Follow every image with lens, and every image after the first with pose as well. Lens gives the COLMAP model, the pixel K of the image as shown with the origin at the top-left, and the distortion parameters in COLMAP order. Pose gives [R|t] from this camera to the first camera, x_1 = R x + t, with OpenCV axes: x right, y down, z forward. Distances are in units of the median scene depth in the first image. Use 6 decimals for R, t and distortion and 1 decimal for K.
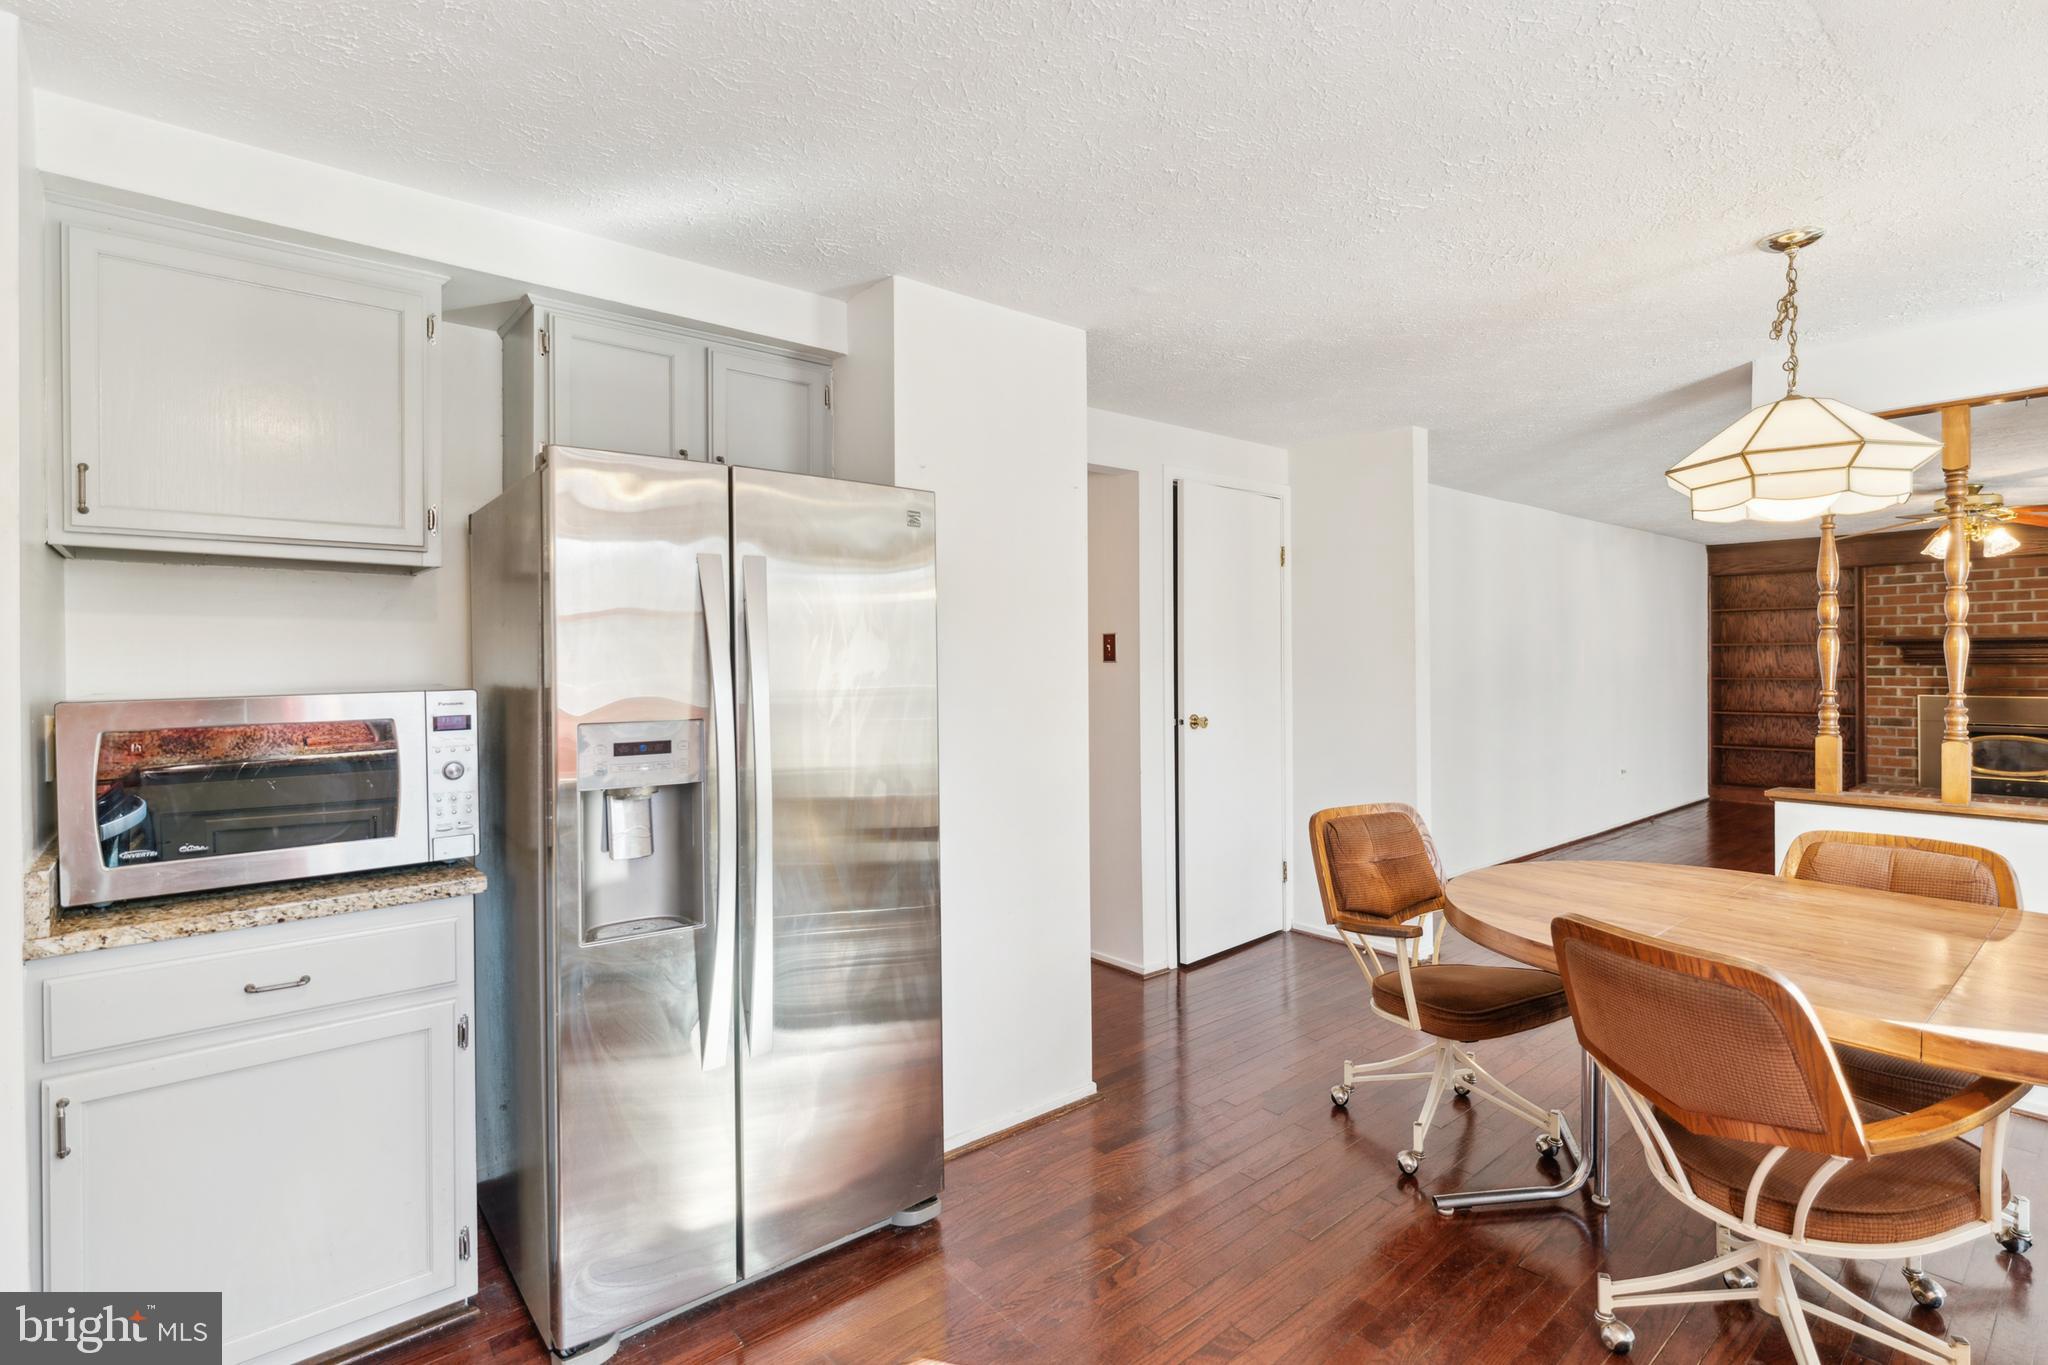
lens RADIAL K [[969.0, 0, 1027.3], [0, 969.0, 669.9], [0, 0, 1]] dist [-0.002868, -0.000359]
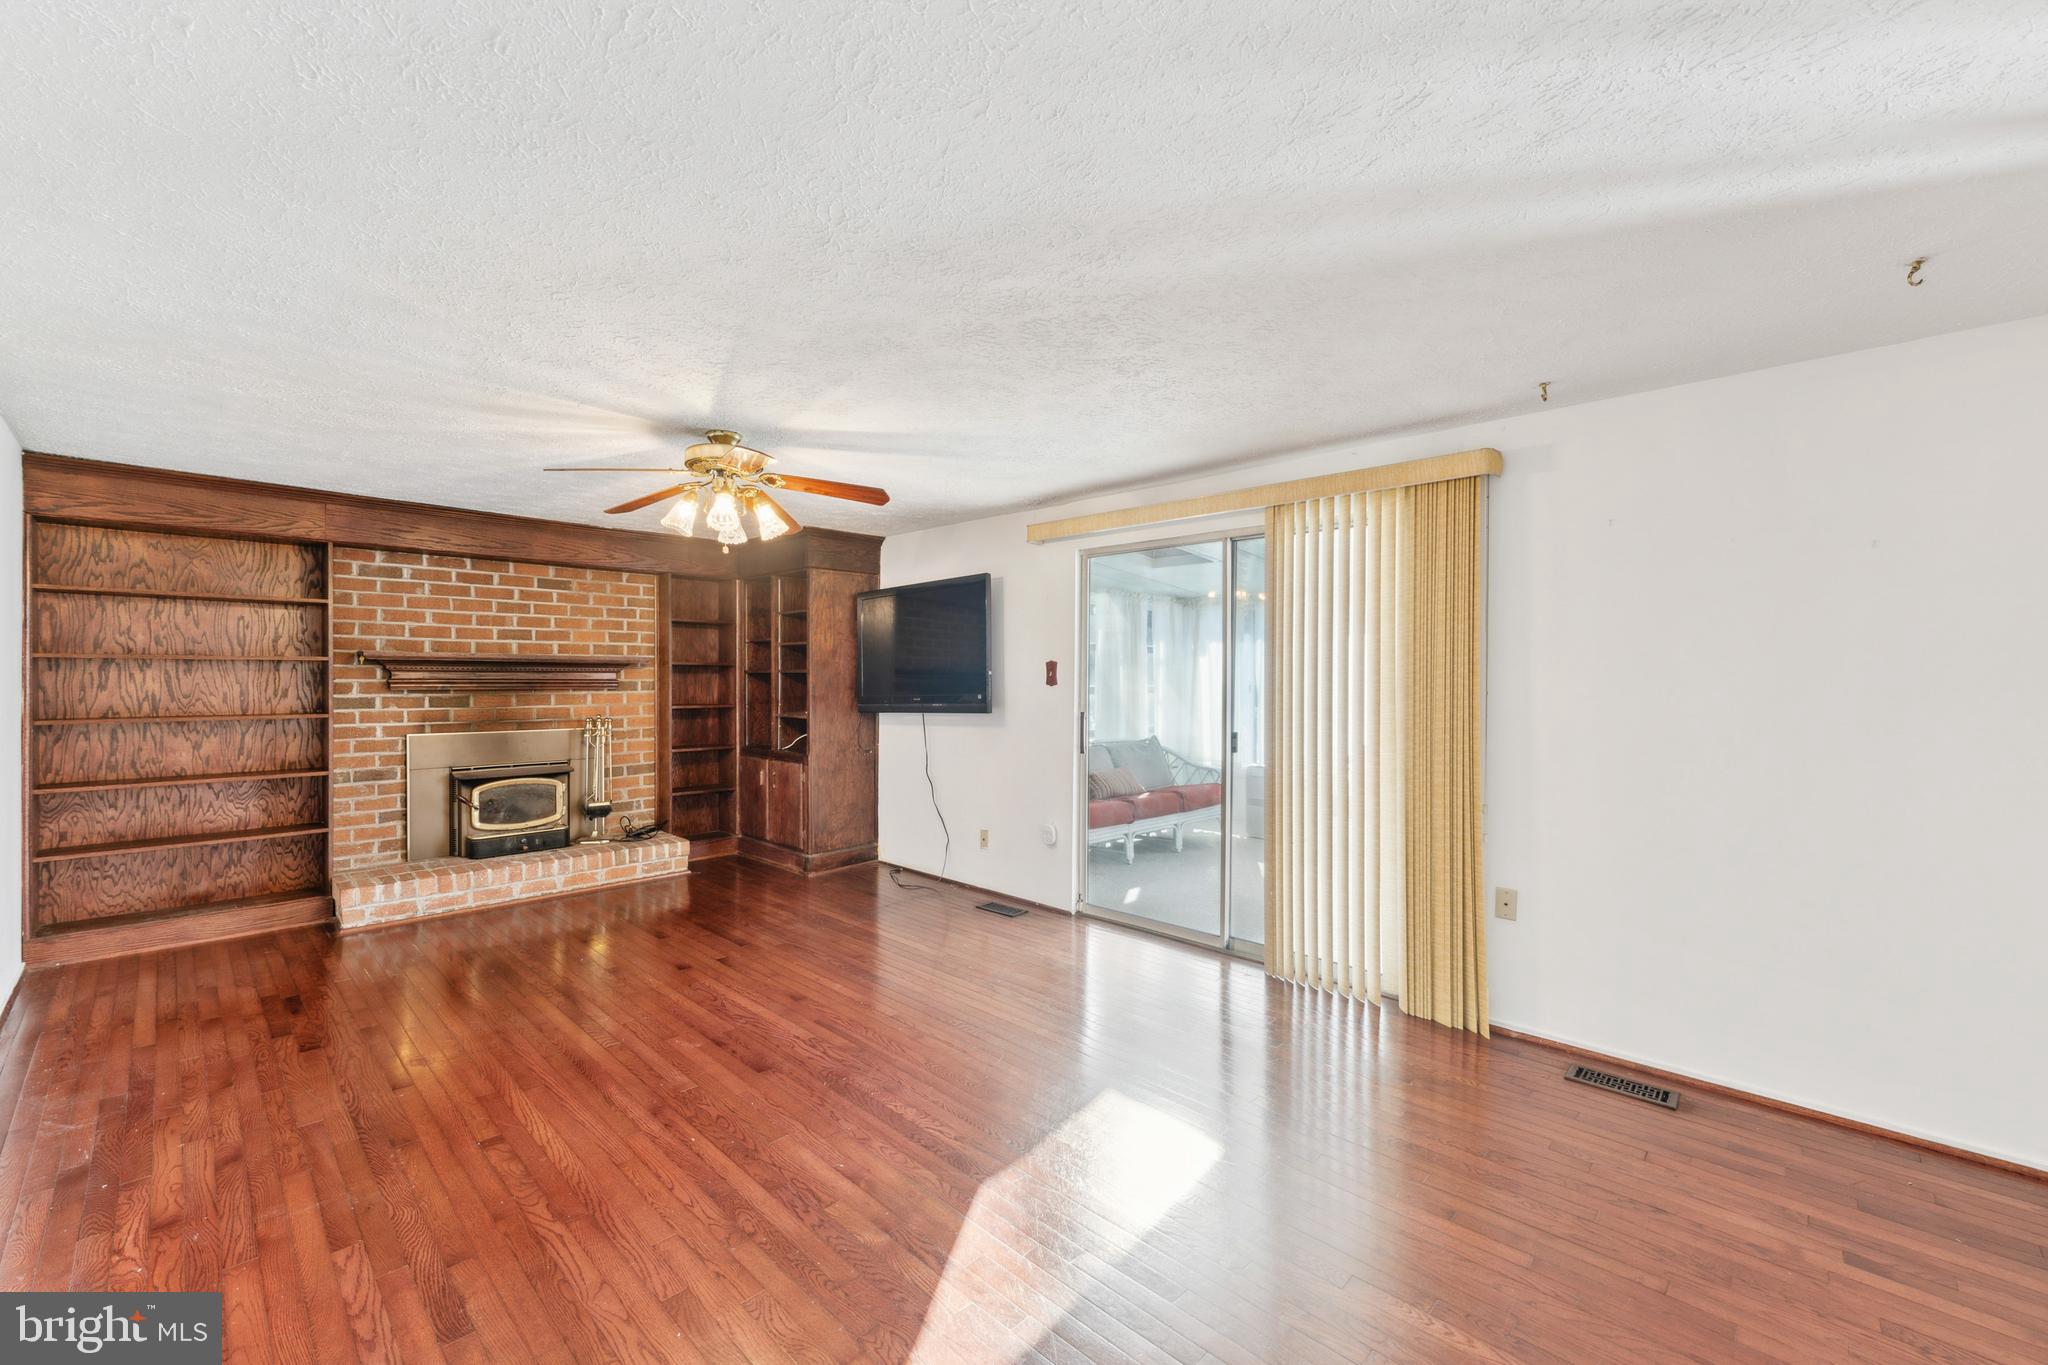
lens RADIAL K [[828.5, 0, 1029.8], [0, 828.5, 681.5], [0, 0, 1]] dist [0.004355, -0.000138]
pose [[-0.112648, -0.005143, 0.993622, 0.250679], [-0.000741, 0.999987, 0.005092, -0.016919], [-0.993635, -0.000162, -0.112650, 0.597401]]
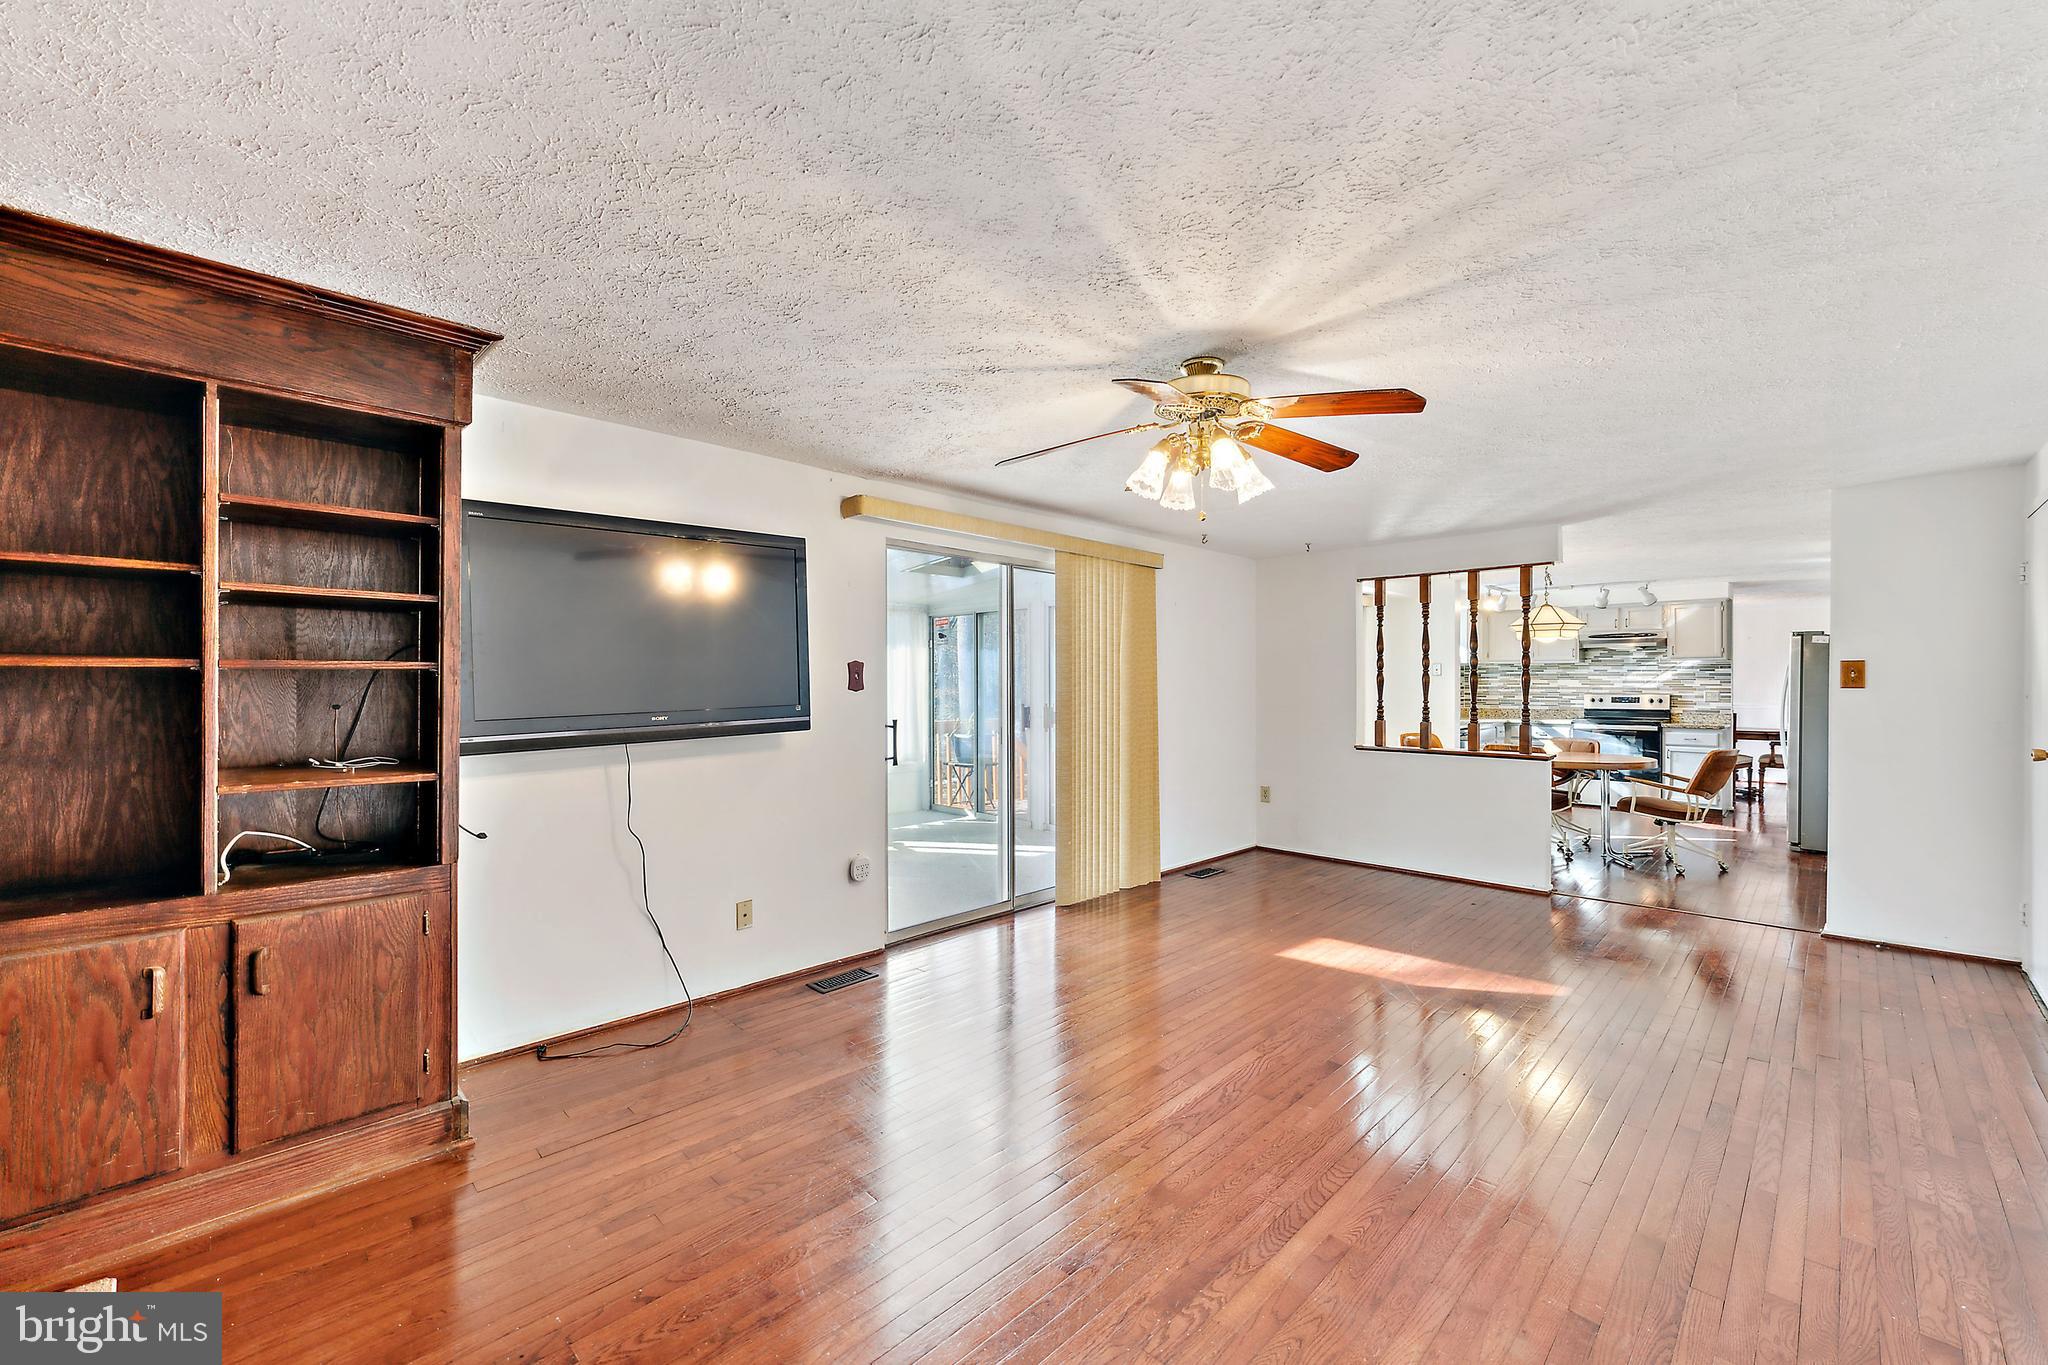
lens RADIAL K [[828.5, 0, 1024.1], [0, 828.5, 683.7], [0, 0, 1]] dist [0.004355, -0.000138]
pose [[-0.995398, 0.003824, -0.095753, 1.250317], [0.003336, 0.999981, 0.005257, -0.018116], [0.095771, 0.004914, -0.995391, 1.383804]]
